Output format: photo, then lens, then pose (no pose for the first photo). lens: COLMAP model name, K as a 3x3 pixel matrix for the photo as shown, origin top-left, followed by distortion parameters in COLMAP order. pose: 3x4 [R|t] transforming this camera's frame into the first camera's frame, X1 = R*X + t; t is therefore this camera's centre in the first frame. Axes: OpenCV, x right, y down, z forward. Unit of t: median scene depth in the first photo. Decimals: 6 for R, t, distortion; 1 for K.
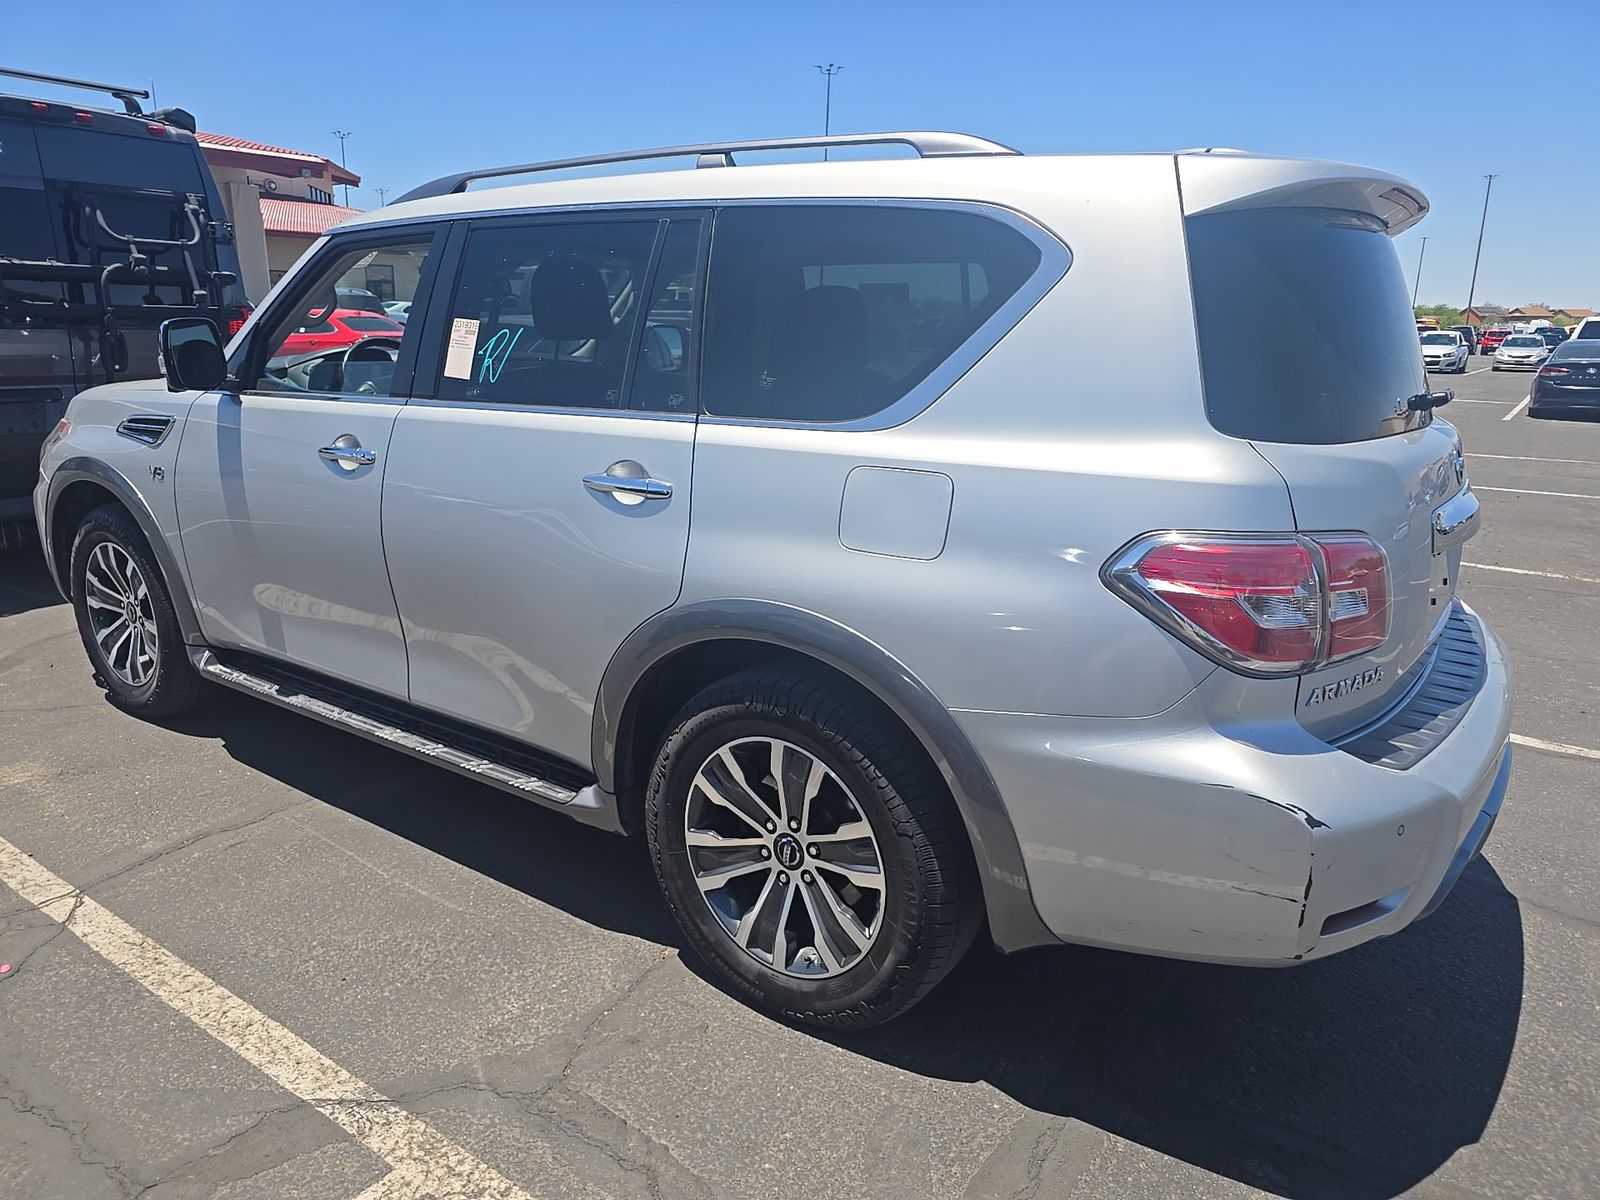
lens RADIAL K [[1075.4, 0, 804.5], [0, 1075.4, 599.8], [0, 0, 1]] dist [0.032656, -0.026660]
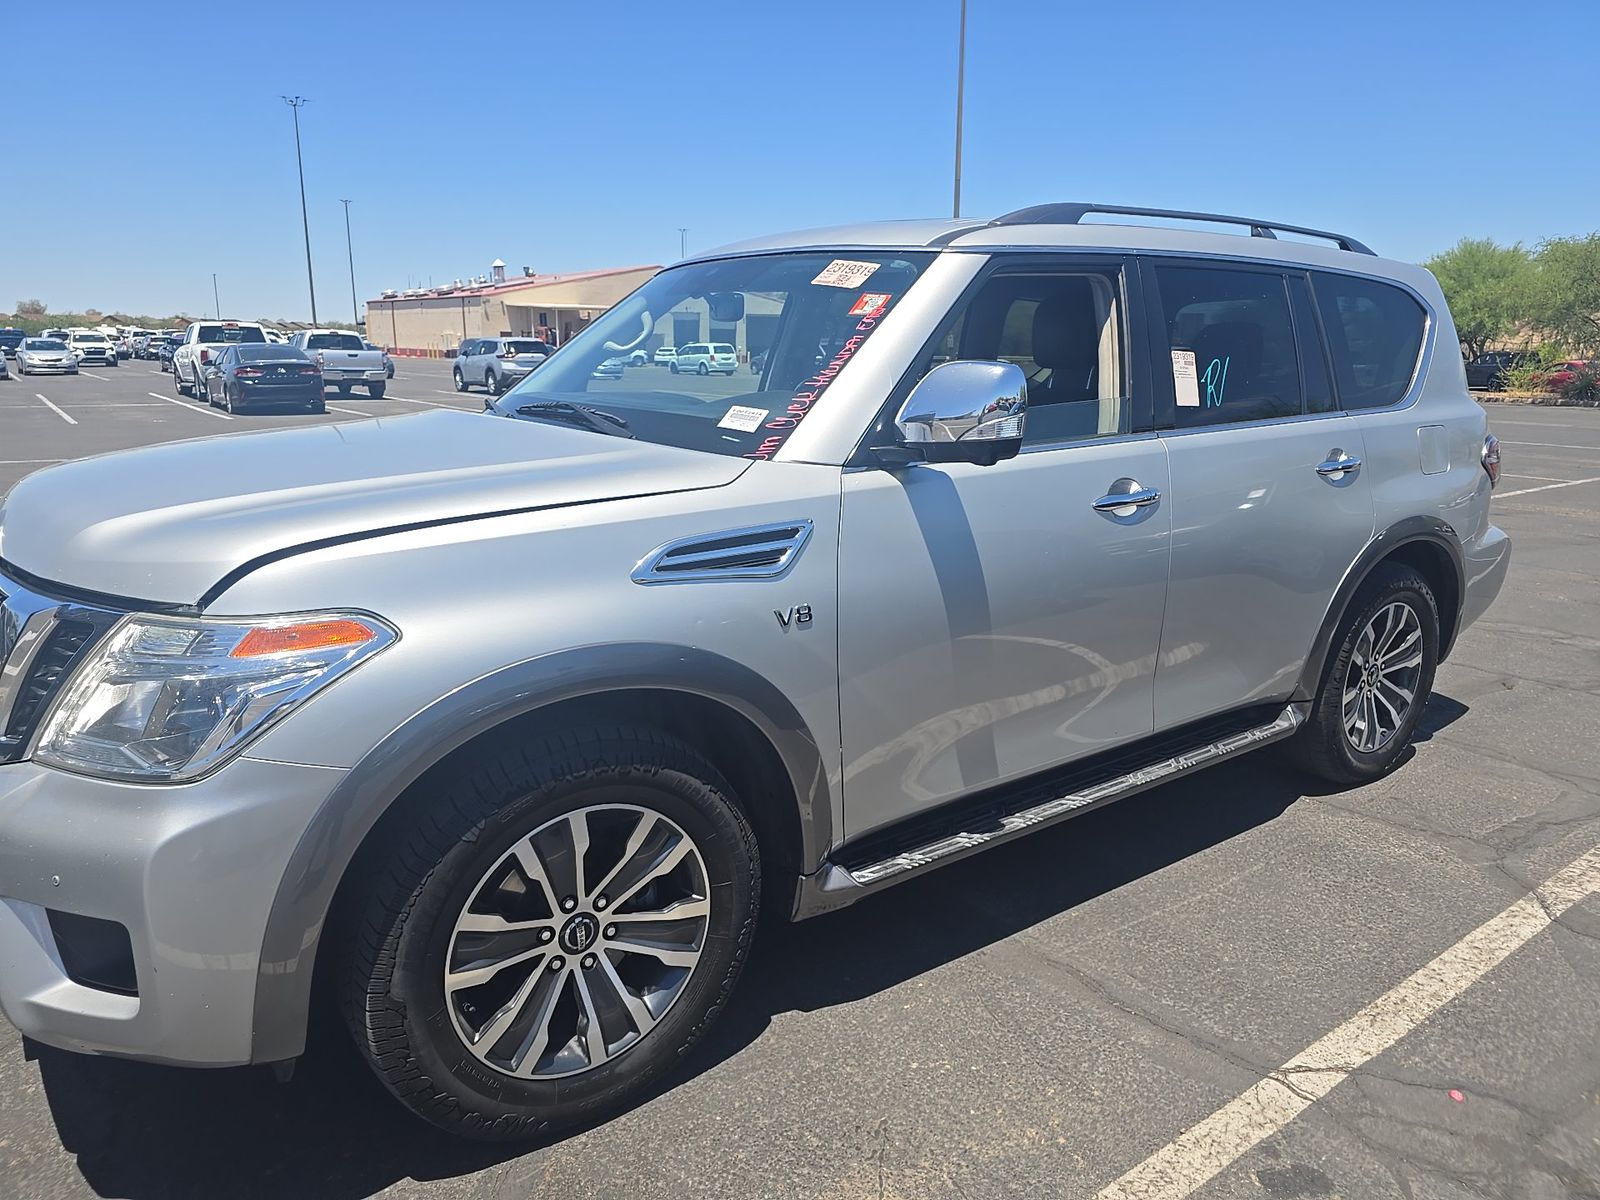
lens RADIAL K [[1075.4, 0, 766.6], [0, 1075.4, 599.7], [0, 0, 1]] dist [0.032656, -0.026660]
pose [[0.326483, -0.234468, 0.915660, -1.492879], [0.235463, 0.958379, 0.161451, -0.294395], [-0.915405, 0.162894, 0.368103, 1.025057]]
